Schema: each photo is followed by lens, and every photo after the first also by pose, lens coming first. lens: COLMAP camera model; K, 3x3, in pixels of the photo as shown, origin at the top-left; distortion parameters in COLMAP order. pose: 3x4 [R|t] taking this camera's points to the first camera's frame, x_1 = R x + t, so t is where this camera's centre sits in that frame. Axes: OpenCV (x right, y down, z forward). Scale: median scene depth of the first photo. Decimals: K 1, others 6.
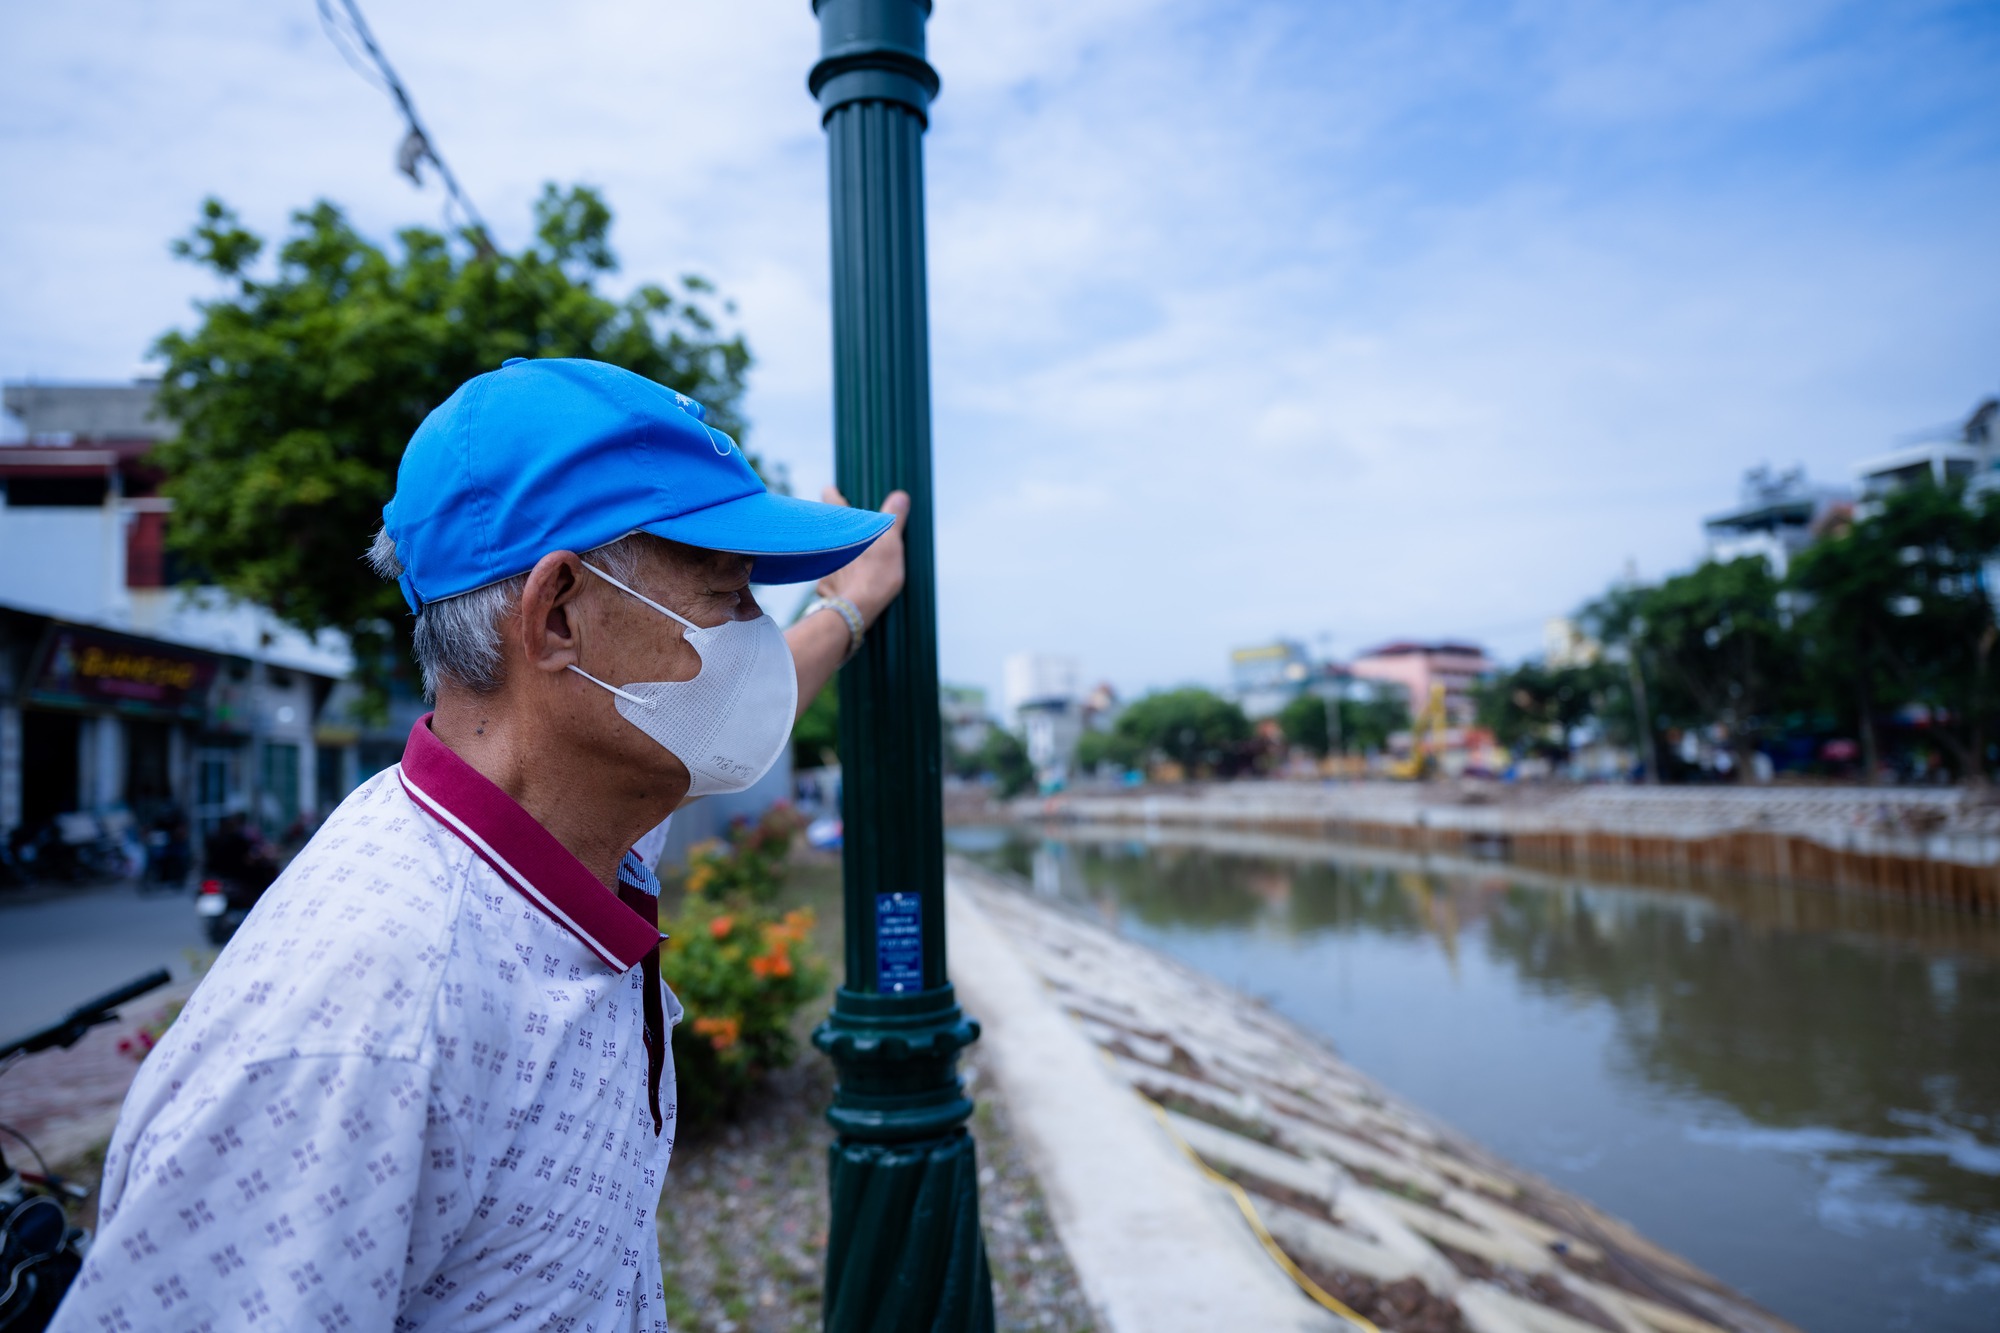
lens RADIAL K [[1339.8, 0, 1006.5], [0, 1339.8, 657.6], [0, 0, 1]] dist [0.030556, -0.003998]
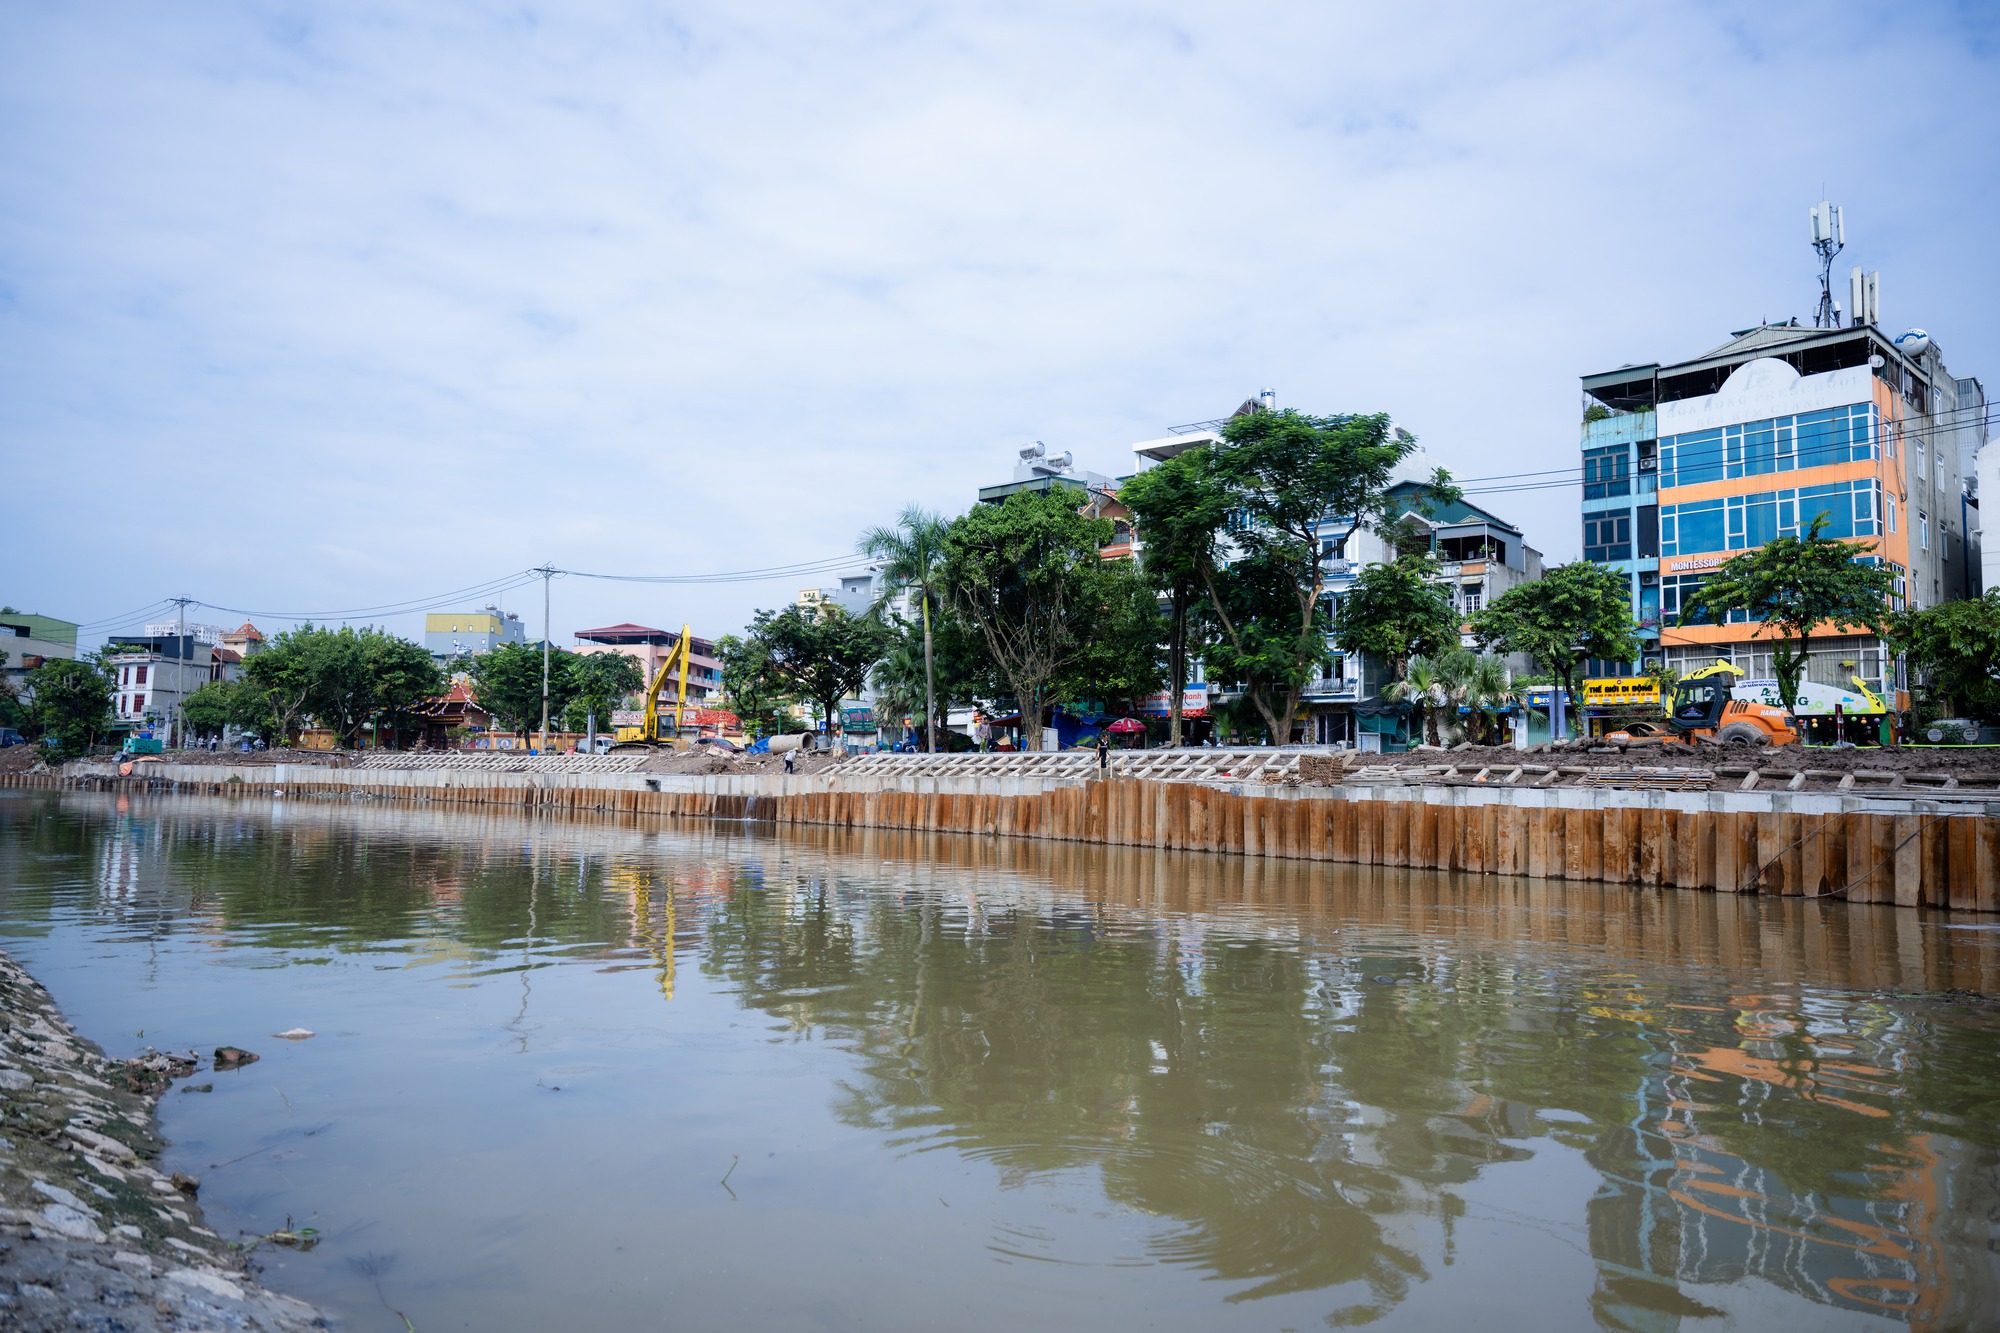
lens RADIAL K [[1339.8, 0, 1005.8], [0, 1339.8, 667.9], [0, 0, 1]] dist [0.030556, -0.003998]
pose [[0.836660, 0.106473, 0.537275, 0.041948], [-0.105494, 0.993883, -0.032682, 0.041167], [-0.537468, -0.029335, 0.842774, 0.177305]]
